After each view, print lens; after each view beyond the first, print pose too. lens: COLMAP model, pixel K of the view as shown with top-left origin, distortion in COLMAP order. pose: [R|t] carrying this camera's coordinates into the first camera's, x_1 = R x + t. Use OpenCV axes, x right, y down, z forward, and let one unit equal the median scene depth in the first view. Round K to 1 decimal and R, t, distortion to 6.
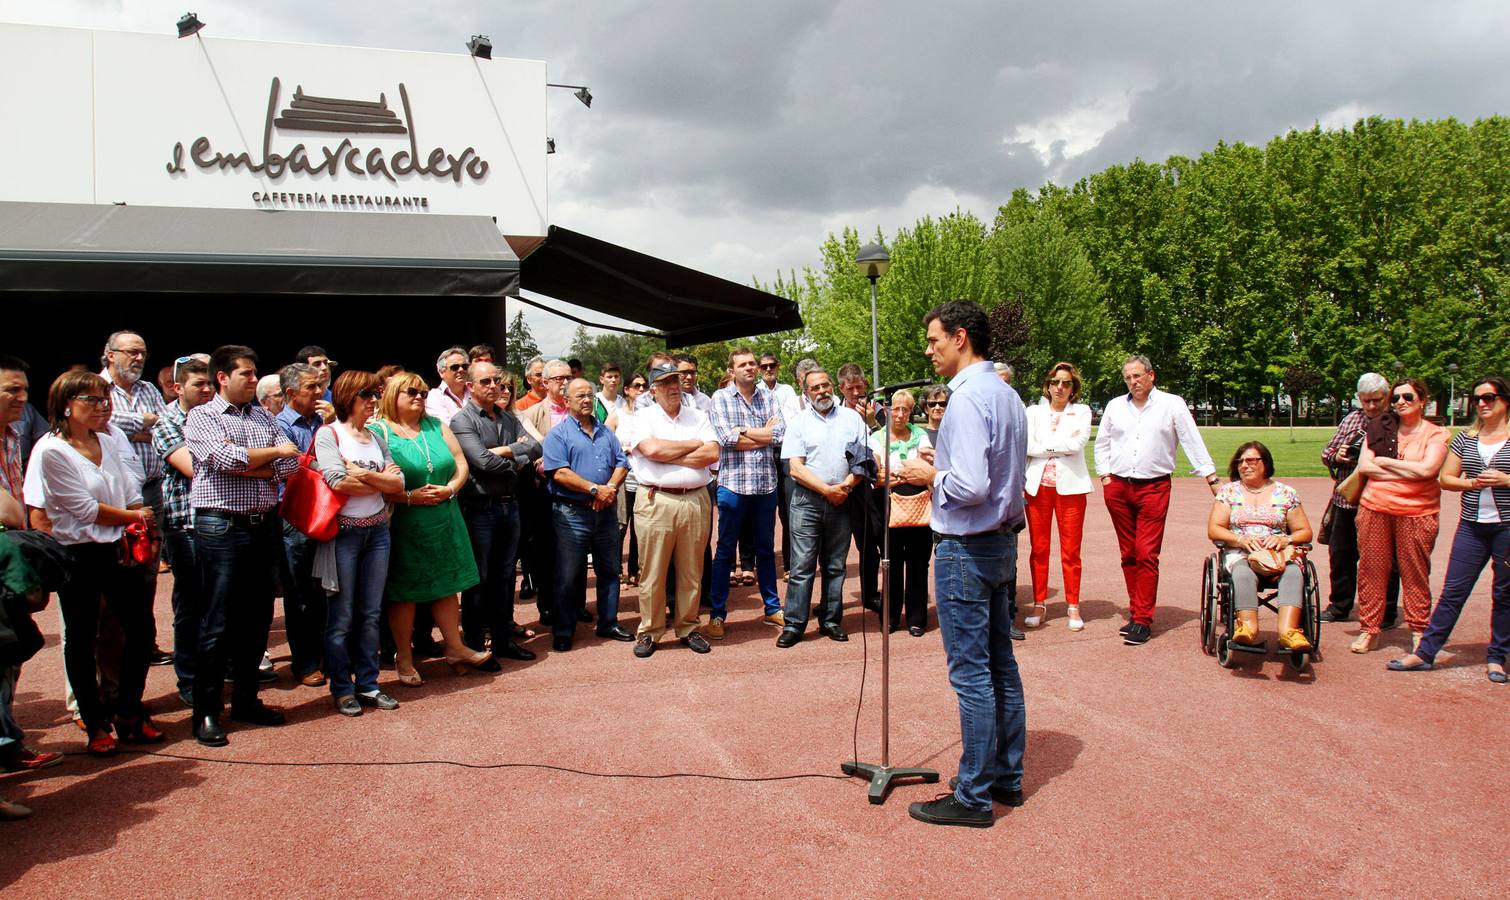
lens RADIAL K [[1146.8, 0, 746.6], [0, 1146.8, 444.9], [0, 0, 1]] dist [-0.074656, 0.036305]
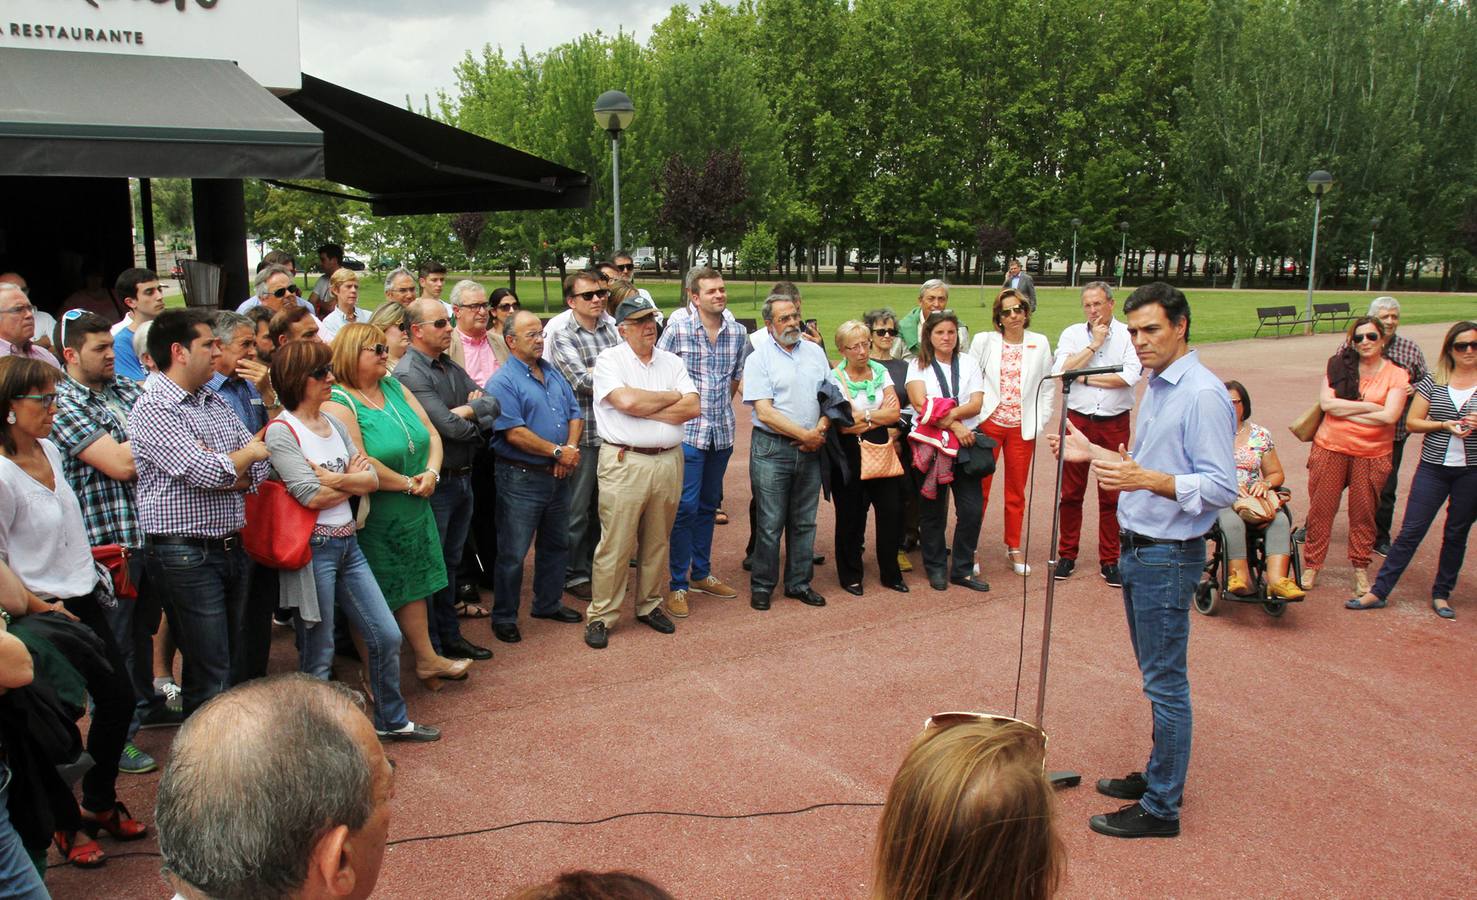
lens RADIAL K [[1302.0, 0, 681.5], [0, 1302.0, 517.7], [0, 0, 1]] dist [-0.087364, 0.049249]
pose [[0.961150, -0.047755, 0.271865, -0.184624], [-0.000152, 0.984829, 0.173529, -0.047084], [-0.276027, -0.166829, 0.946561, 0.046415]]
